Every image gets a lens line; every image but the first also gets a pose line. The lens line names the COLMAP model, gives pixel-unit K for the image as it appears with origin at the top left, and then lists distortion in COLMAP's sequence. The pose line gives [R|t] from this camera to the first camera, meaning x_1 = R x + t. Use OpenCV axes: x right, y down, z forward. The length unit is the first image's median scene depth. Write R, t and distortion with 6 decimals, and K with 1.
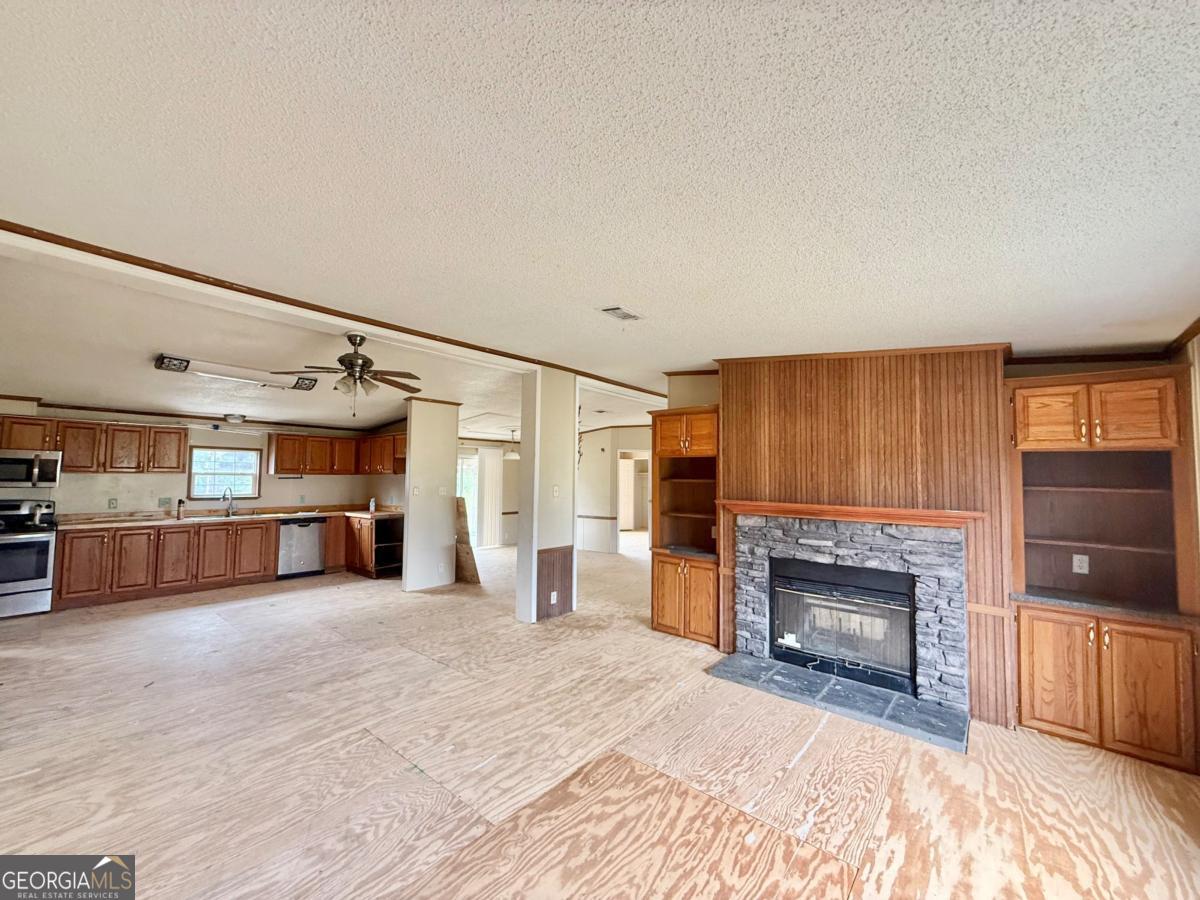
lens RADIAL K [[482.4, 0, 600.0], [0, 482.4, 450.0], [0, 0, 1]] dist [0.001279, 0.000074]
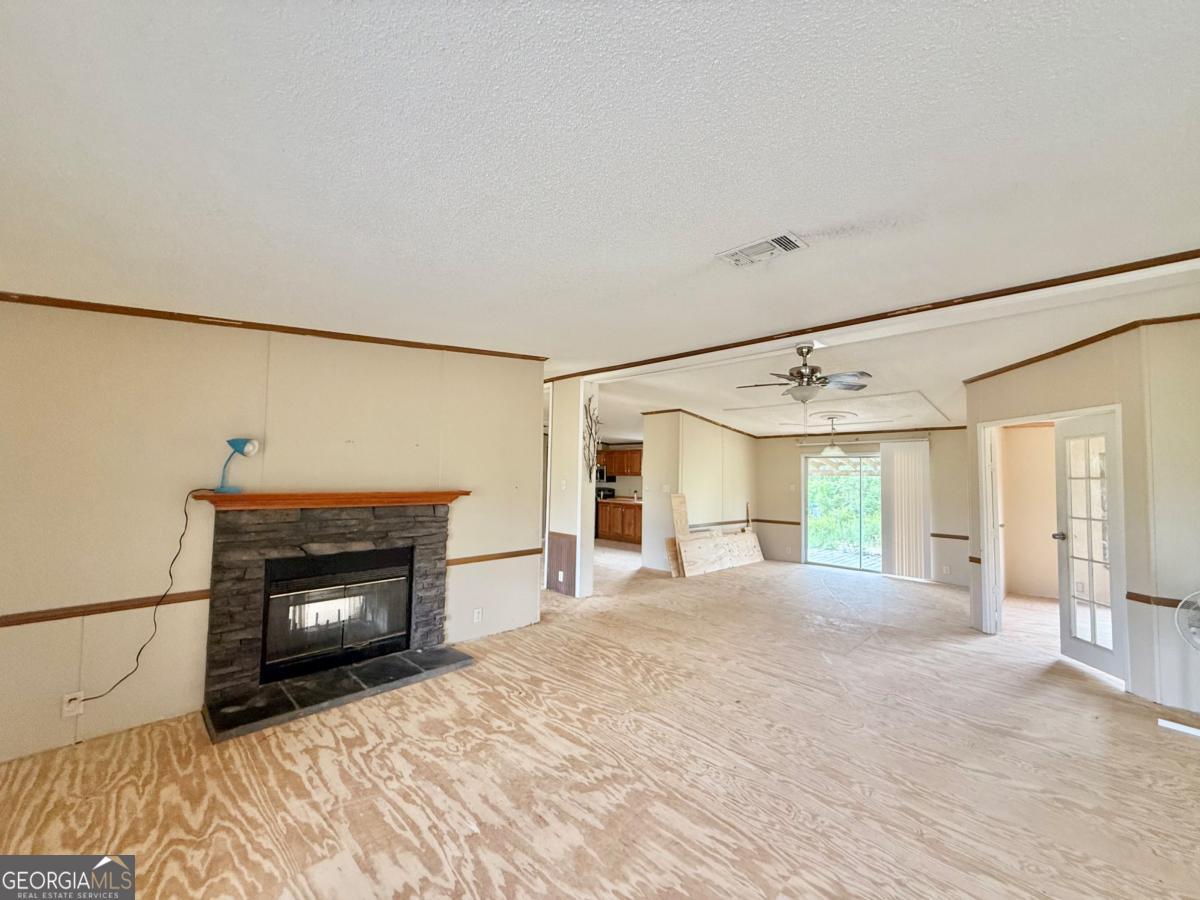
lens RADIAL K [[482.4, 0, 600.0], [0, 482.4, 450.0], [0, 0, 1]] dist [0.001279, 0.000074]
pose [[-0.080334, -0.070715, -0.994256, 0.931918], [0.031410, 0.996805, -0.073434, 0.083595], [0.996273, -0.037129, -0.077856, 1.058555]]
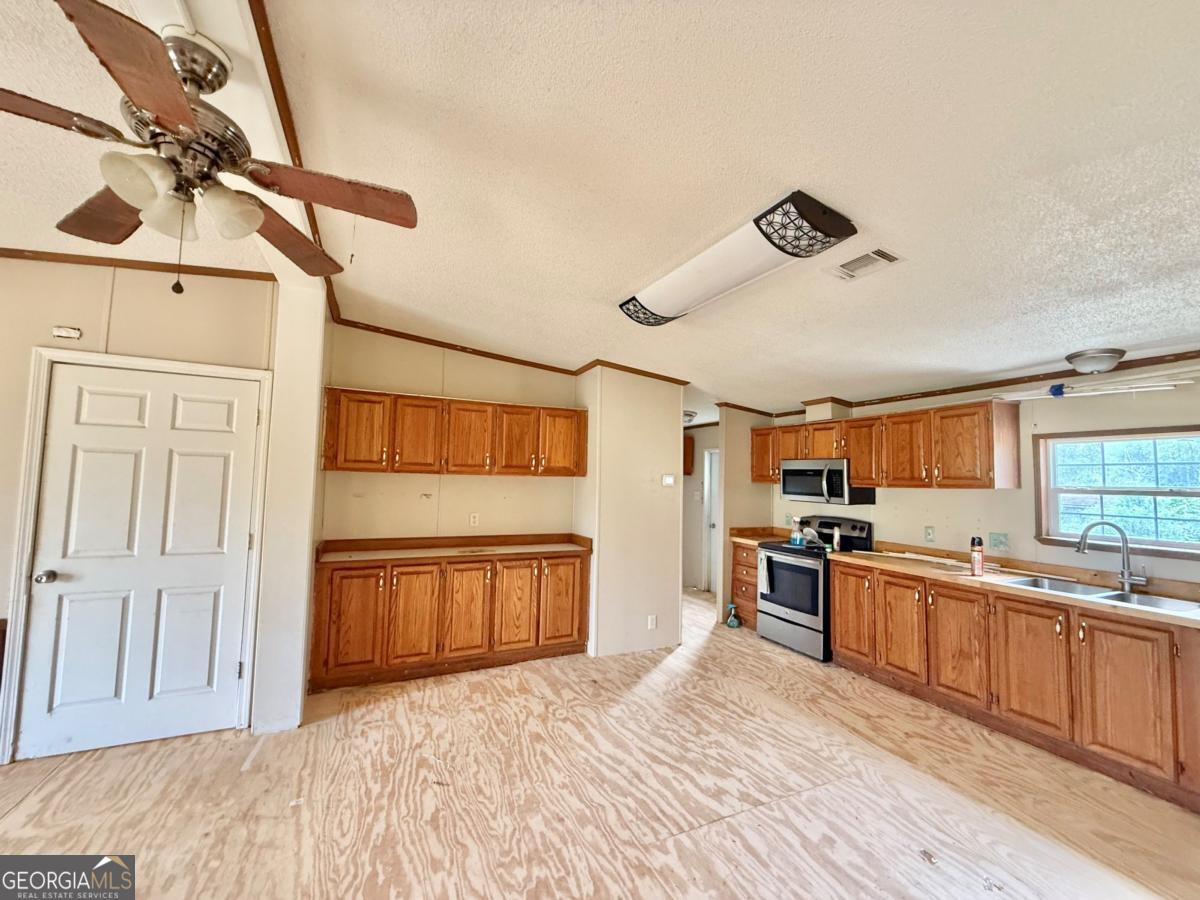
lens RADIAL K [[482.4, 0, 600.0], [0, 482.4, 450.0], [0, 0, 1]] dist [0.001279, 0.000074]
pose [[-0.416965, -0.083479, -0.905081, -0.221295], [0.018724, 0.994773, -0.100377, 0.055434], [0.908730, -0.058801, -0.413223, 0.889701]]
